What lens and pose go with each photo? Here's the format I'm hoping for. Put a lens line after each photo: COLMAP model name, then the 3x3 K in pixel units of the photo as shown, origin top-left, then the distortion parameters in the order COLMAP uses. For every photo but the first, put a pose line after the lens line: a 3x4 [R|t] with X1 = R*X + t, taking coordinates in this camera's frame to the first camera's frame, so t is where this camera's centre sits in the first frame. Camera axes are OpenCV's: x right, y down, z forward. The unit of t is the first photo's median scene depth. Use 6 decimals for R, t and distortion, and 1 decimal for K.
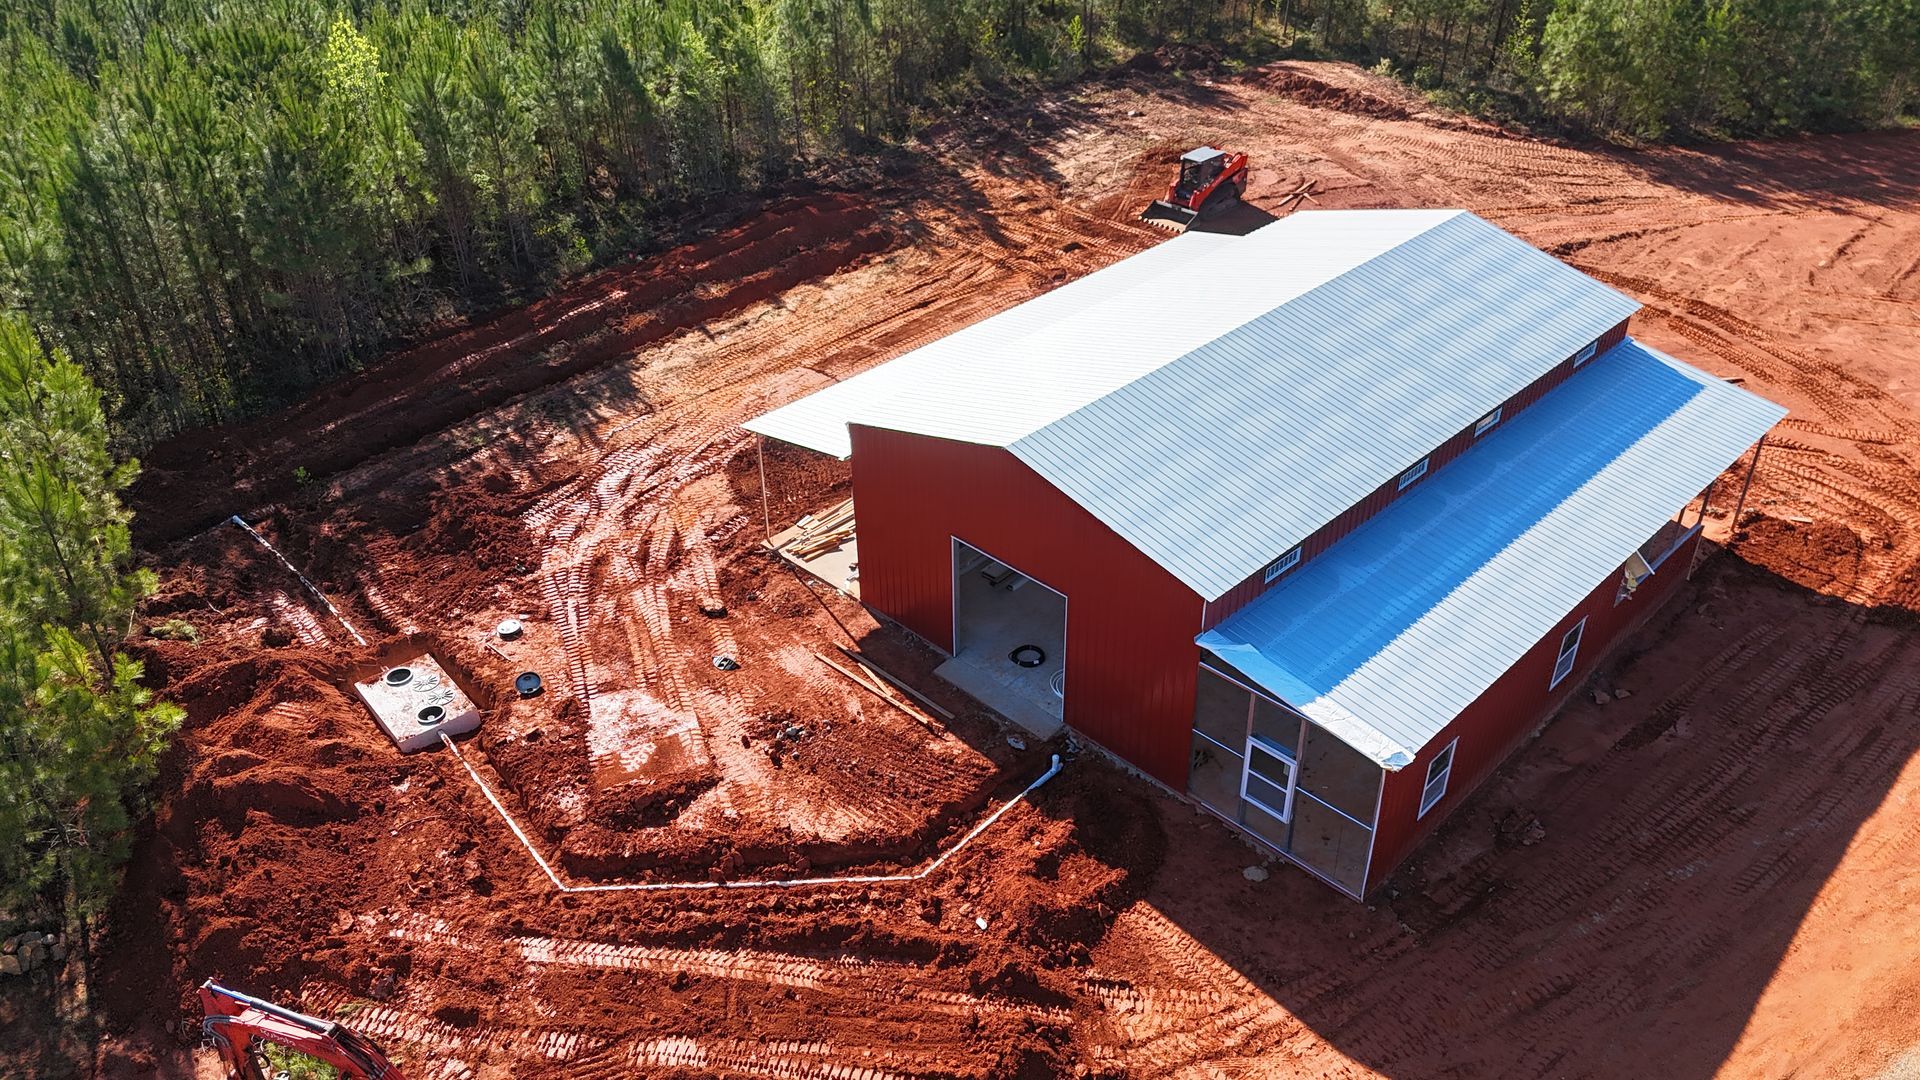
lens RADIAL K [[1427.6, 0, 959.2], [0, 1427.6, 540.3], [0, 0, 1]] dist [0.094953, -0.088303]
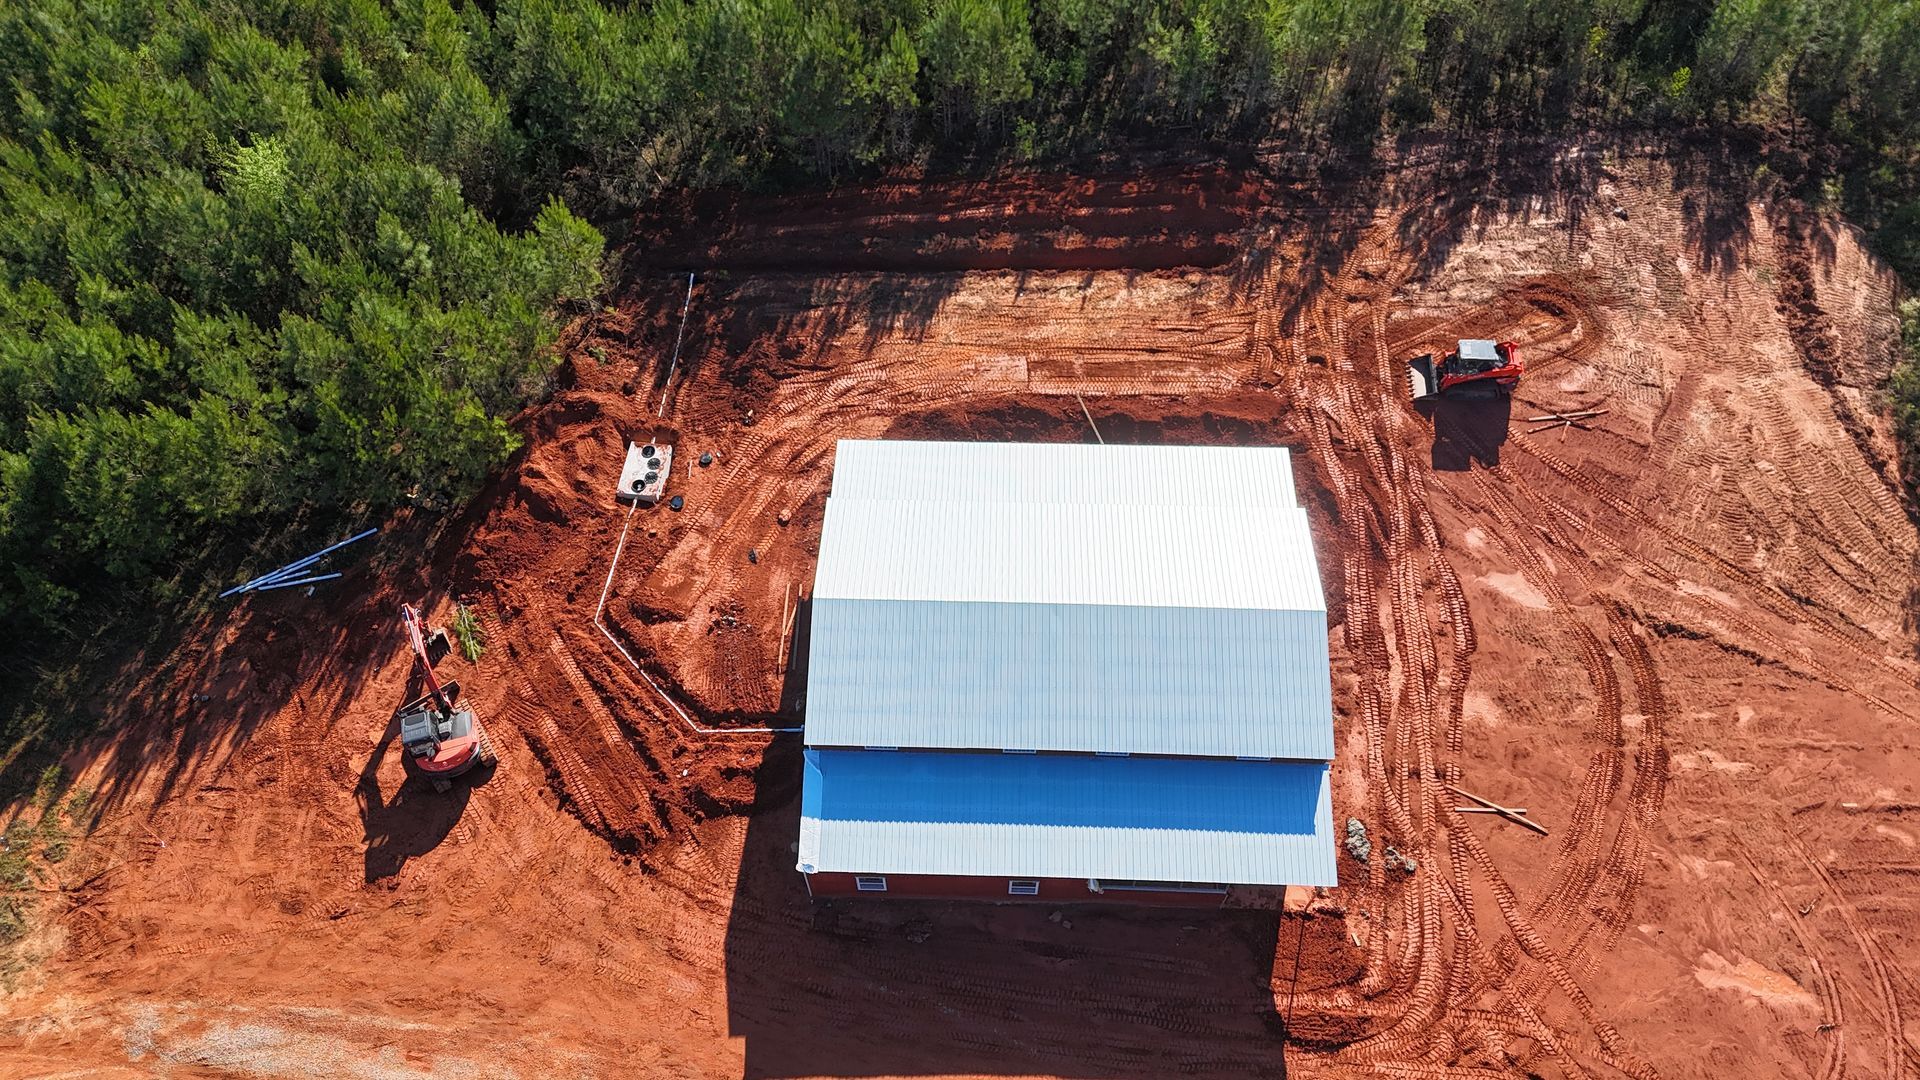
lens RADIAL K [[1427.6, 0, 959.2], [0, 1427.6, 540.3], [0, 0, 1]] dist [0.094953, -0.088303]
pose [[0.679614, 0.629991, -0.375814, 0.523008], [-0.390789, 0.744487, 0.541316, -0.775812], [0.620813, -0.221022, 0.752157, -0.153201]]
